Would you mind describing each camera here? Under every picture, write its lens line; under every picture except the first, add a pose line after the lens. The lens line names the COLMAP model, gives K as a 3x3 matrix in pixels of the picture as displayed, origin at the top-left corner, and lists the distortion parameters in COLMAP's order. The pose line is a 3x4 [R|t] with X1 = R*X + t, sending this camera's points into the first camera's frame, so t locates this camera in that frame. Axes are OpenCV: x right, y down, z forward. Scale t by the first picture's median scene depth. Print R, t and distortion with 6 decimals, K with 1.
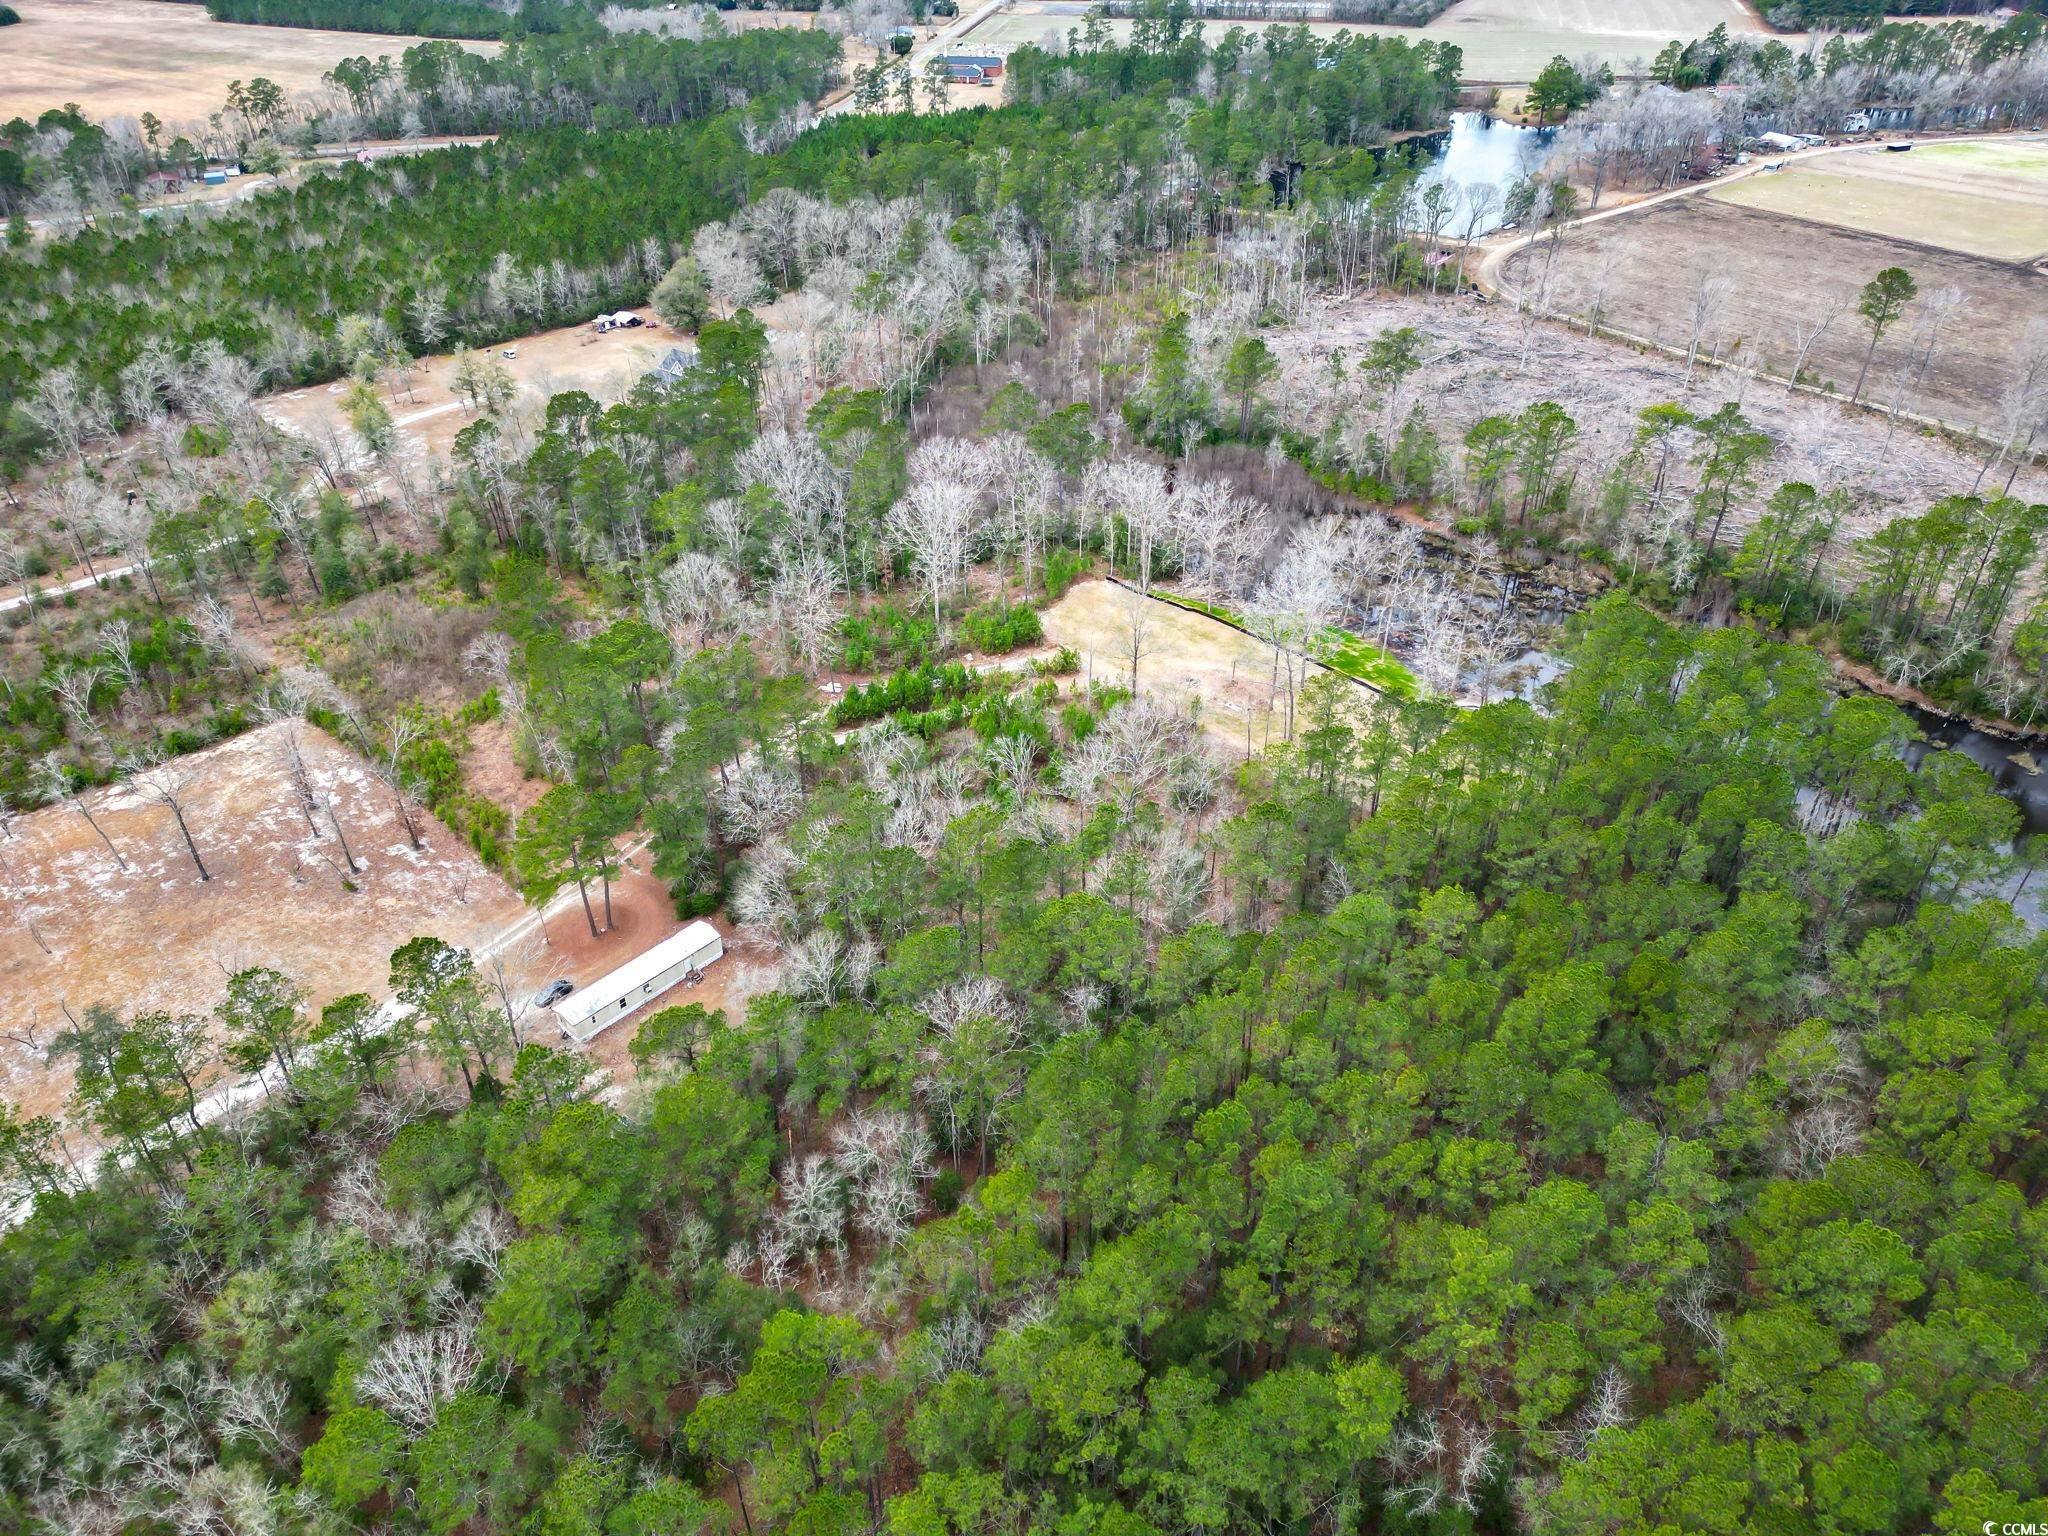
lens RADIAL K [[1413.3, 0, 1031.0], [0, 1413.3, 770.7], [0, 0, 1]] dist [0.069215, -0.061327]
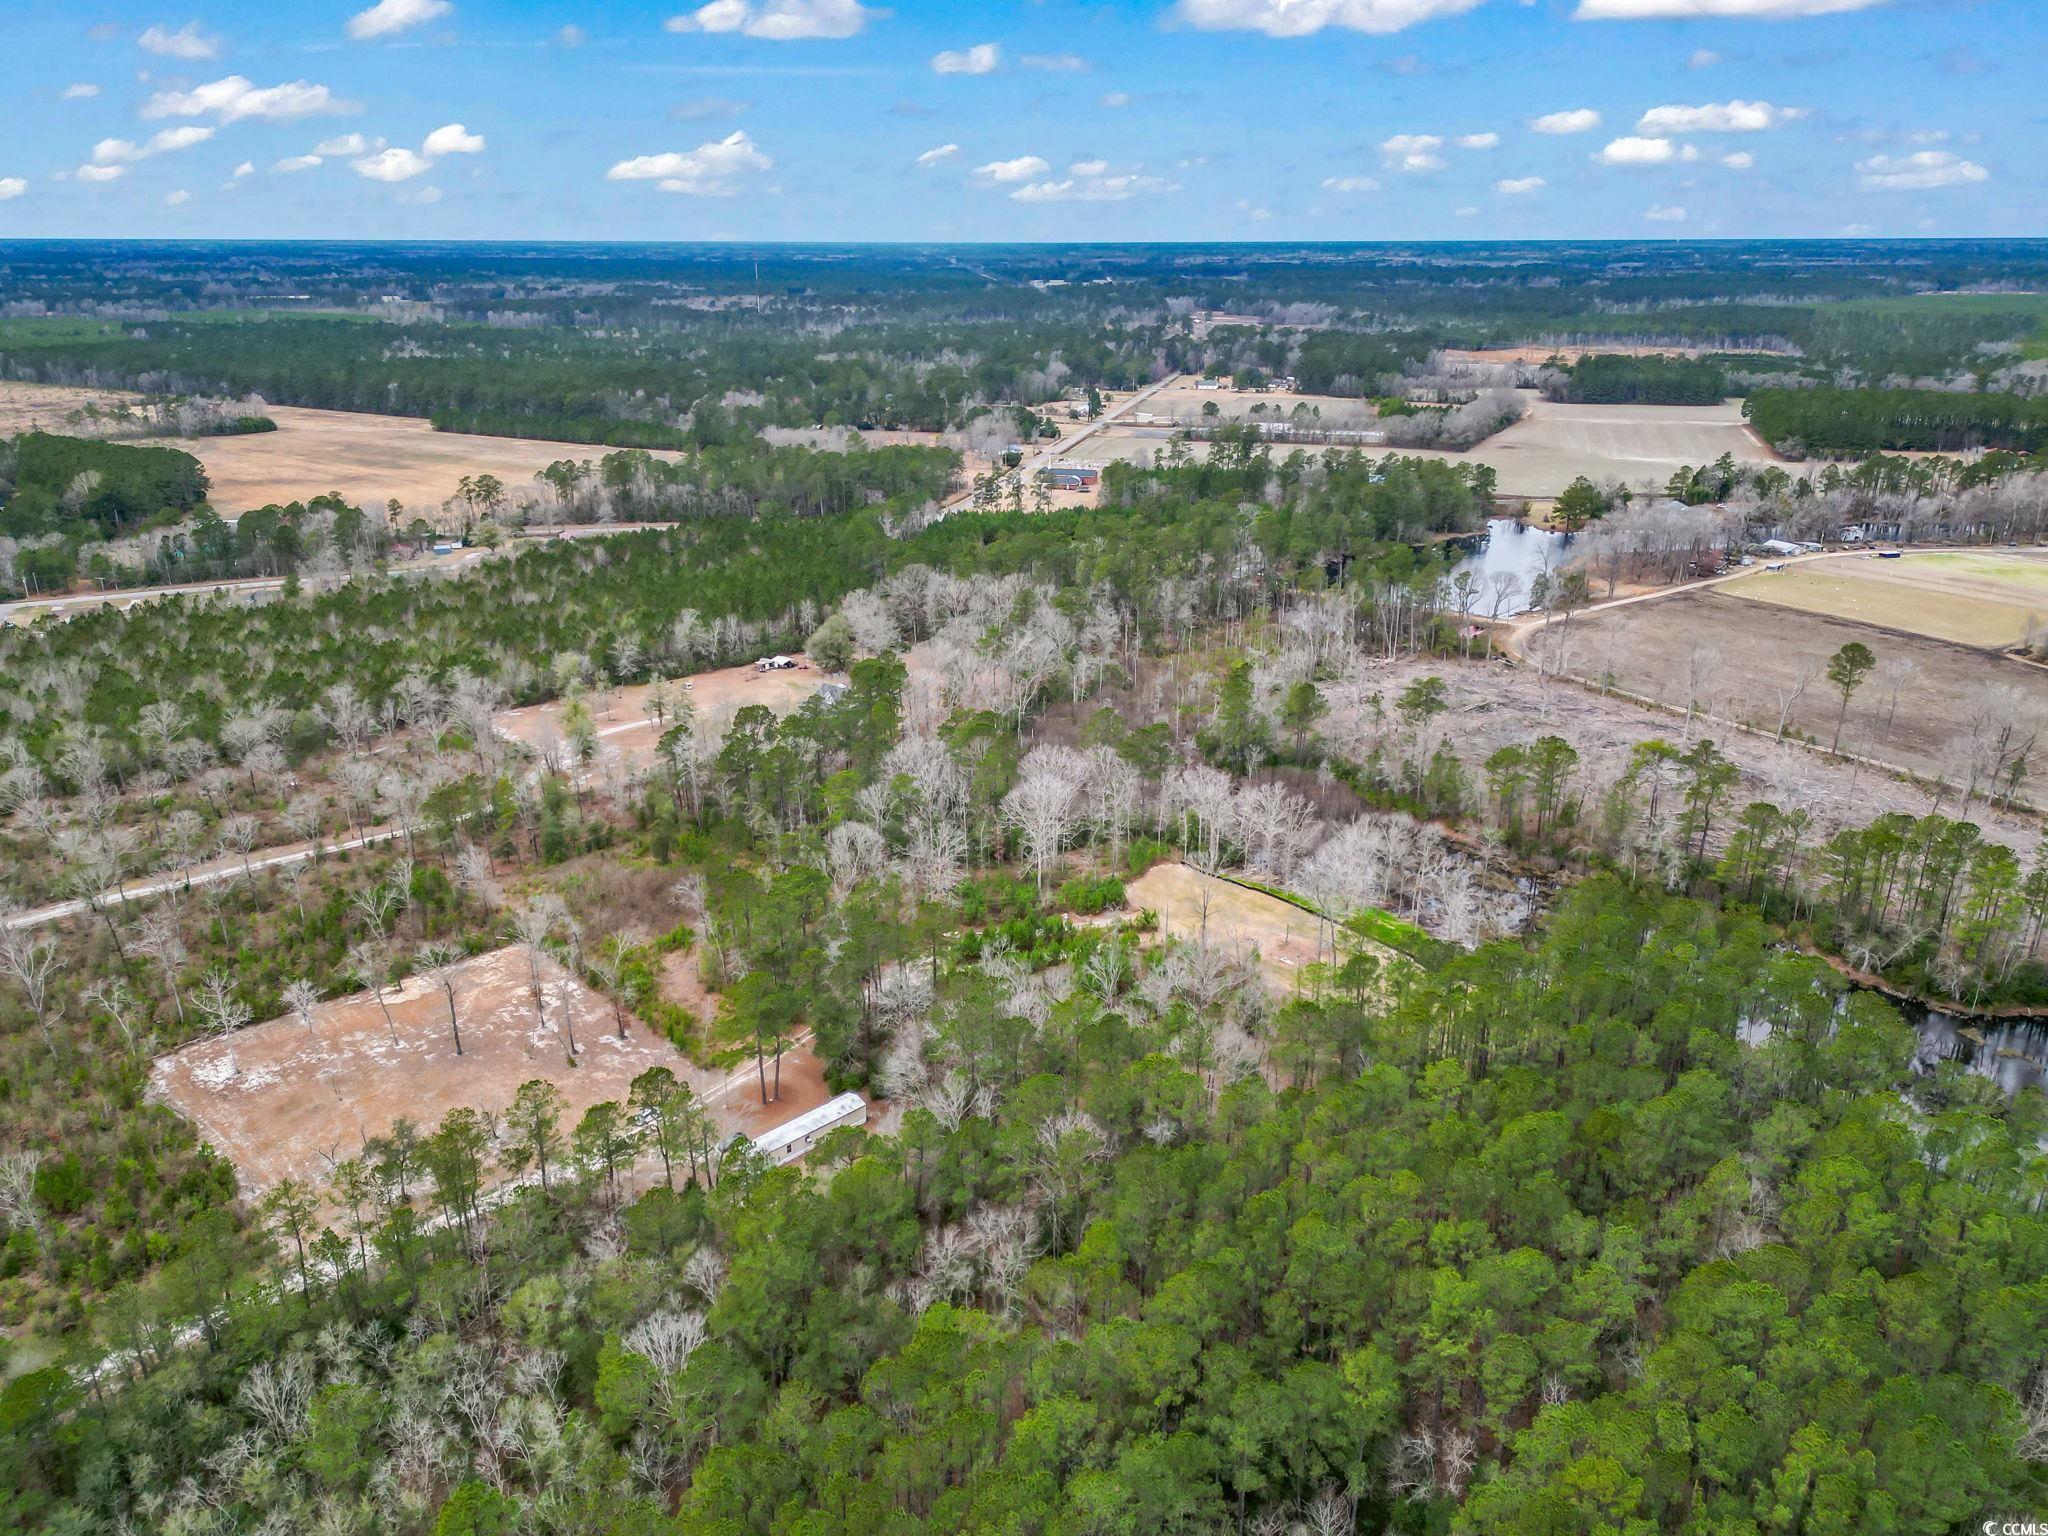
lens RADIAL K [[1419.1, 0, 1033.5], [0, 1419.1, 765.6], [0, 0, 1]] dist [0.105637, -0.126927]
pose [[0.998171, 0.028504, -0.053318, -0.006576], [-0.041148, 0.966408, -0.253696, 0.067951], [0.044296, 0.255425, 0.965813, -0.134811]]
